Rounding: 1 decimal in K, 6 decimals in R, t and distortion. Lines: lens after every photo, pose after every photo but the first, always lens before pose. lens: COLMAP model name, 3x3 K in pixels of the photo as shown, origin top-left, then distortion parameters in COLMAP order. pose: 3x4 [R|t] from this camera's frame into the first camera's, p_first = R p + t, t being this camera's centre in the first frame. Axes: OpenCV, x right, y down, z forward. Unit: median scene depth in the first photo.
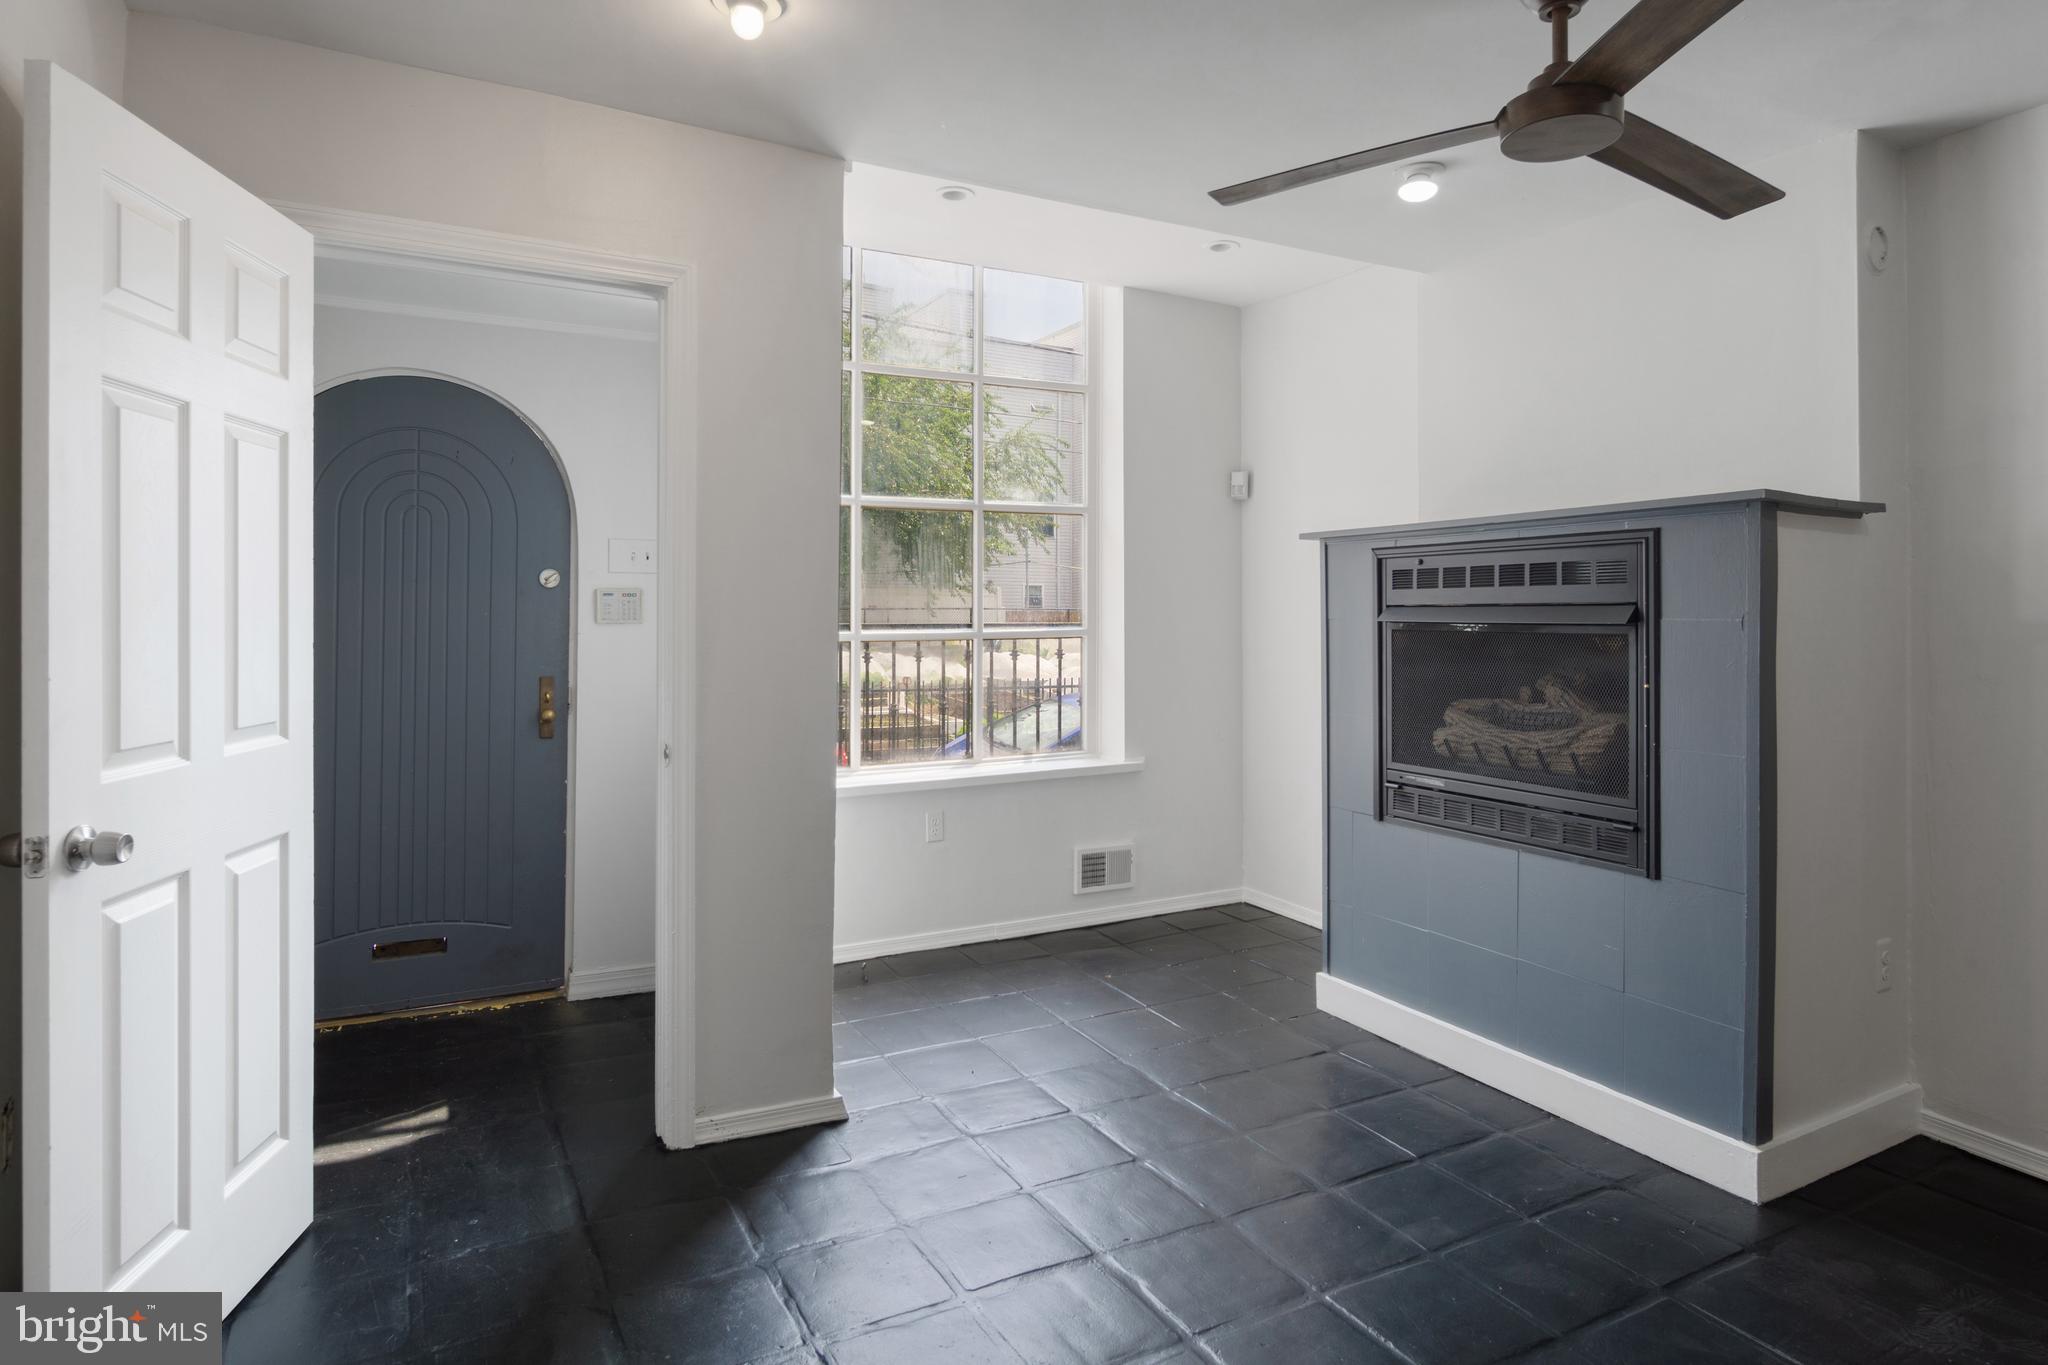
lens RADIAL K [[1130.8, 0, 1025.9], [0, 1130.8, 620.8], [0, 0, 1]] dist [0.000325, 0.000214]
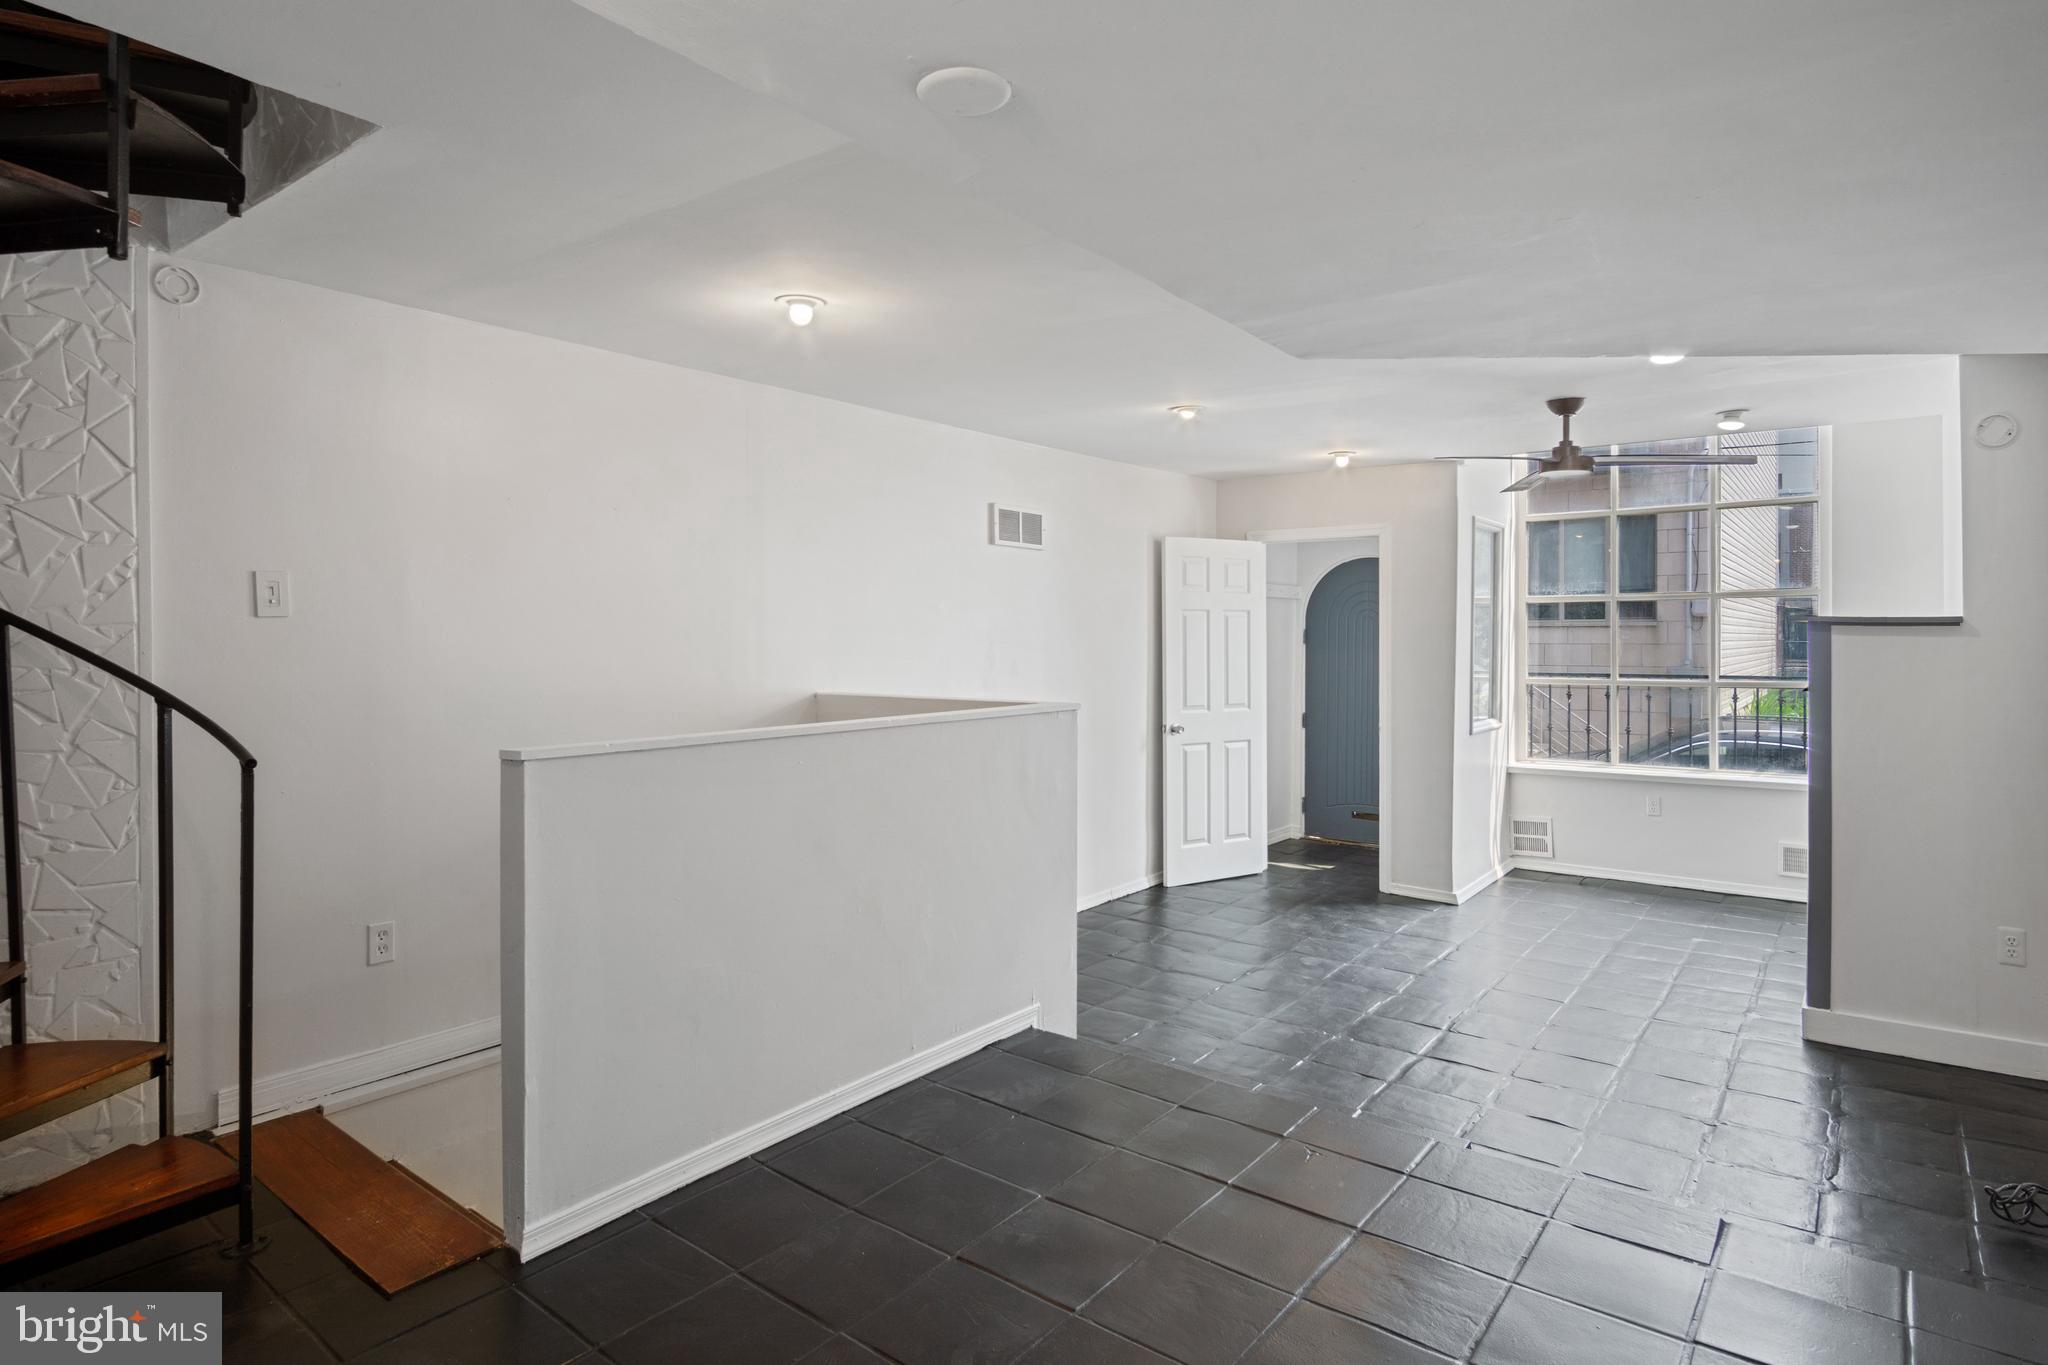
lens RADIAL K [[1147.1, 0, 1028.0], [0, 1147.1, 665.4], [0, 0, 1]] dist [-0.000732, 0.000175]
pose [[0.418178, 0.010129, -0.908308, 2.111981], [-0.004266, 0.999949, 0.009187, -0.048409], [0.908355, 0.000033, 0.418200, -0.942848]]
